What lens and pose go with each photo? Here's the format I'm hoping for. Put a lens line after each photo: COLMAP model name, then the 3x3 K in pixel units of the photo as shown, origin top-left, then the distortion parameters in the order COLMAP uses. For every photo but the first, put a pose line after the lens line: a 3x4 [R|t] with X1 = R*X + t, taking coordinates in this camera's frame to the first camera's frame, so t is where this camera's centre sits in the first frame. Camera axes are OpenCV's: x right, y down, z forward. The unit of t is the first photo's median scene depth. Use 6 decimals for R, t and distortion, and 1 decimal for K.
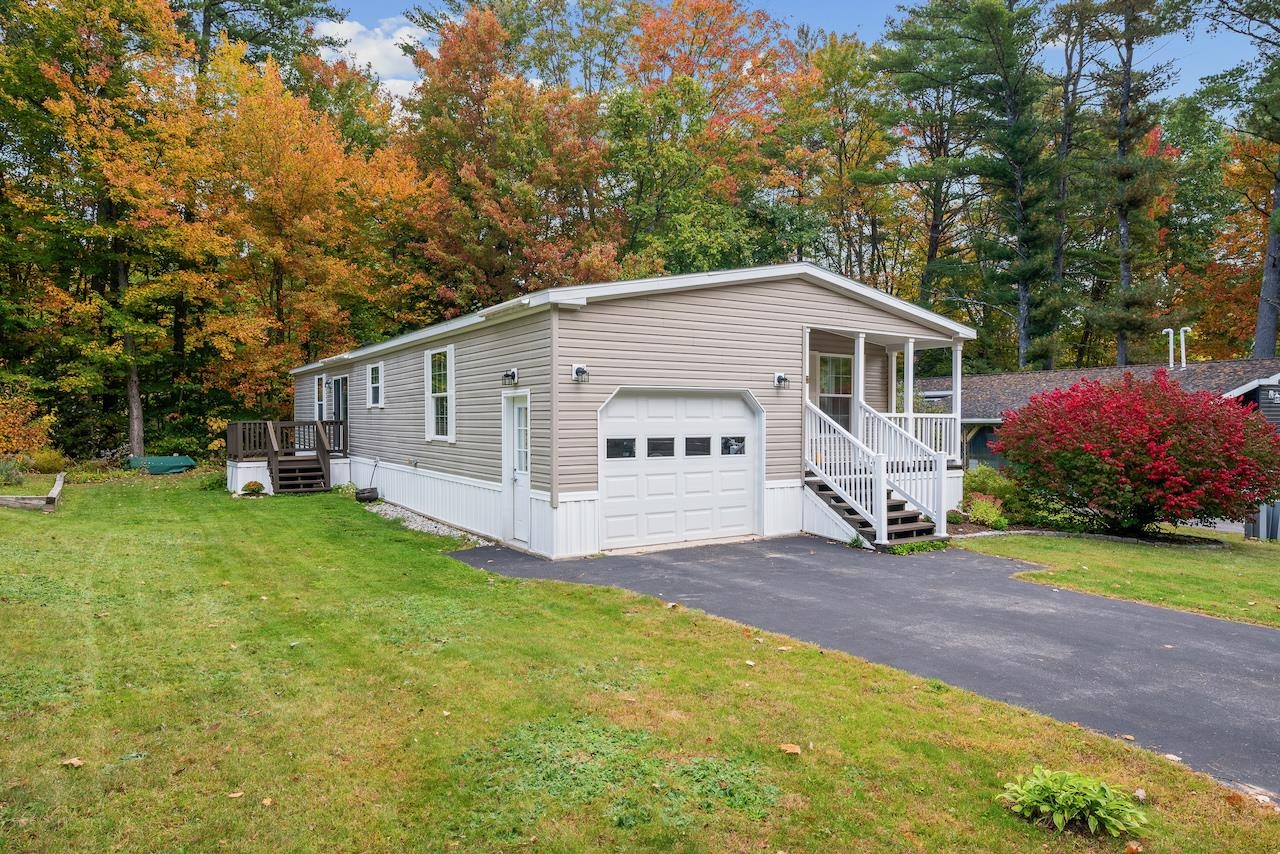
lens RADIAL K [[792.3, 0, 638.9], [0, 792.3, 424.4], [0, 0, 1]] dist [0.005244, -0.002957]
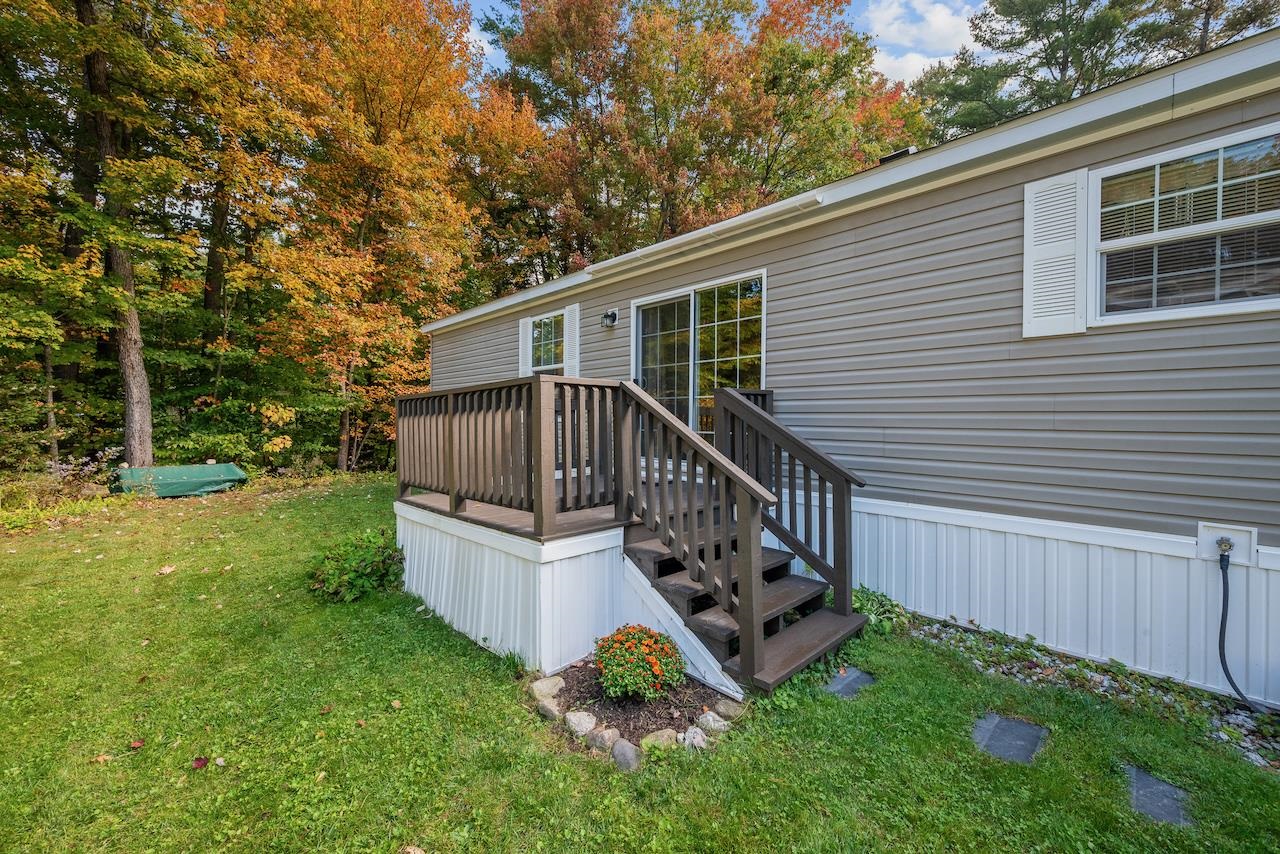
lens RADIAL K [[517.7, 0, 641.4], [0, 517.7, 423.6], [0, 0, 1]] dist [-0.002742, 0.001039]
pose [[0.982578, 0.002444, 0.185835, -0.323240], [-0.002961, 0.999992, 0.002503, 0.006030], [-0.185828, -0.003010, 0.982578, 0.532052]]
